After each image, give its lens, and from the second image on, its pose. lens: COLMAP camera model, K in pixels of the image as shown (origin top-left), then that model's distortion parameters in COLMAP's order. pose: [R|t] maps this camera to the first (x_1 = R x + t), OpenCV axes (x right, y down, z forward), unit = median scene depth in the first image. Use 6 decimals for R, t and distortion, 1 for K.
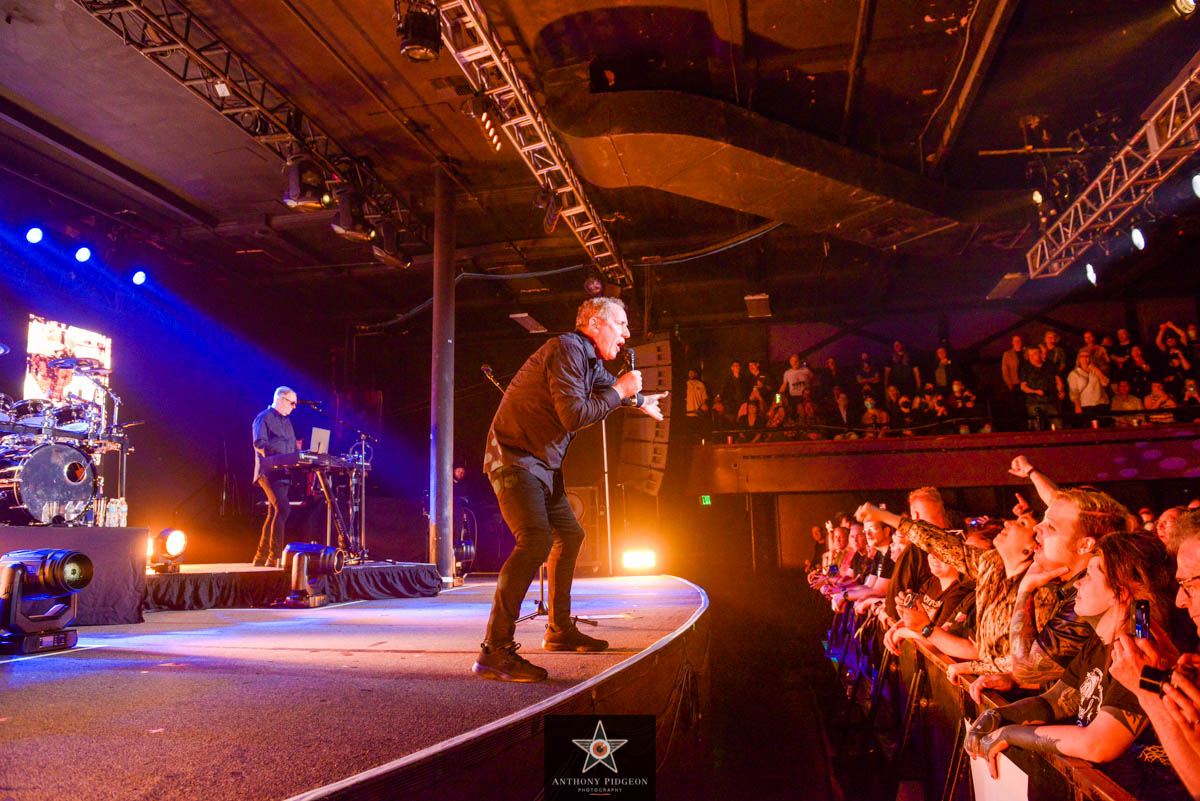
lens RADIAL K [[811.0, 0, 601.6], [0, 811.0, 403.4], [0, 0, 1]] dist [-0.055486, 0.001568]
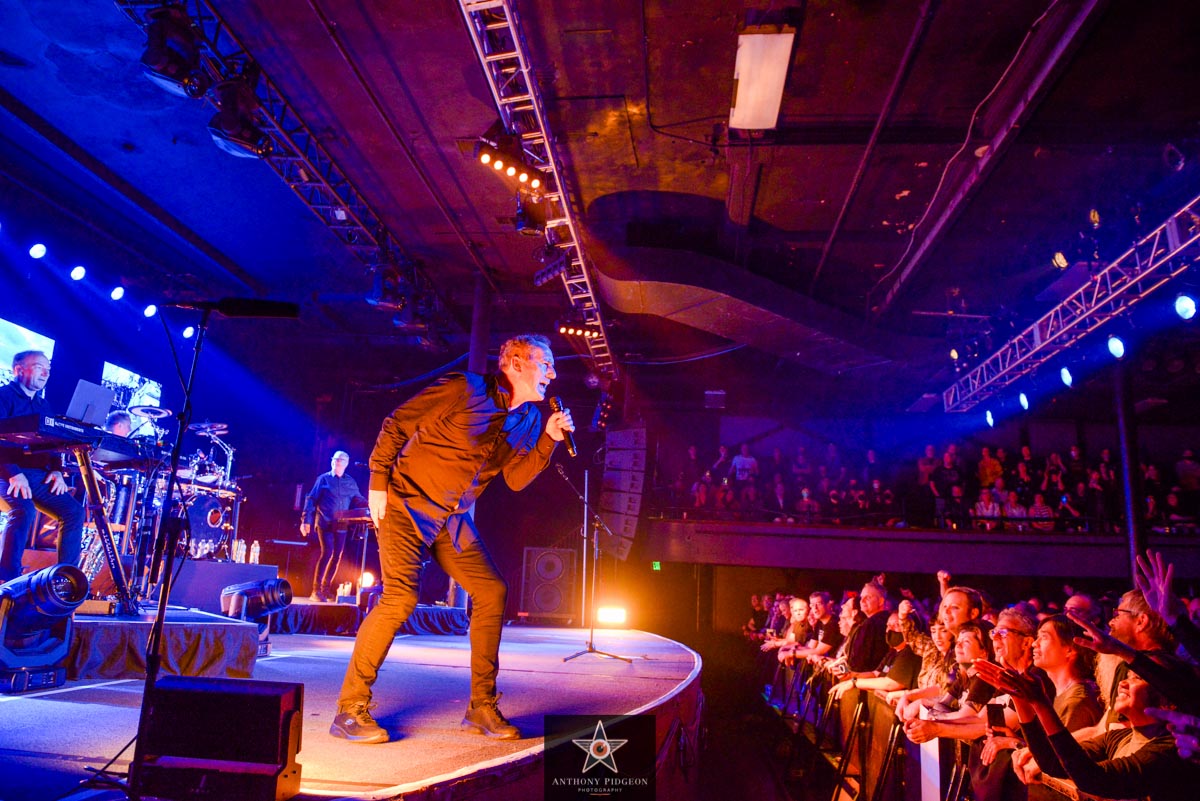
lens RADIAL K [[811.0, 0, 601.6], [0, 811.0, 403.4], [0, 0, 1]] dist [-0.055486, 0.001568]
pose [[0.991353, 0.090814, 0.094726, -0.141491], [-0.084485, 0.994046, -0.068811, -0.041188], [-0.100411, 0.060213, 0.993122, -0.242277]]
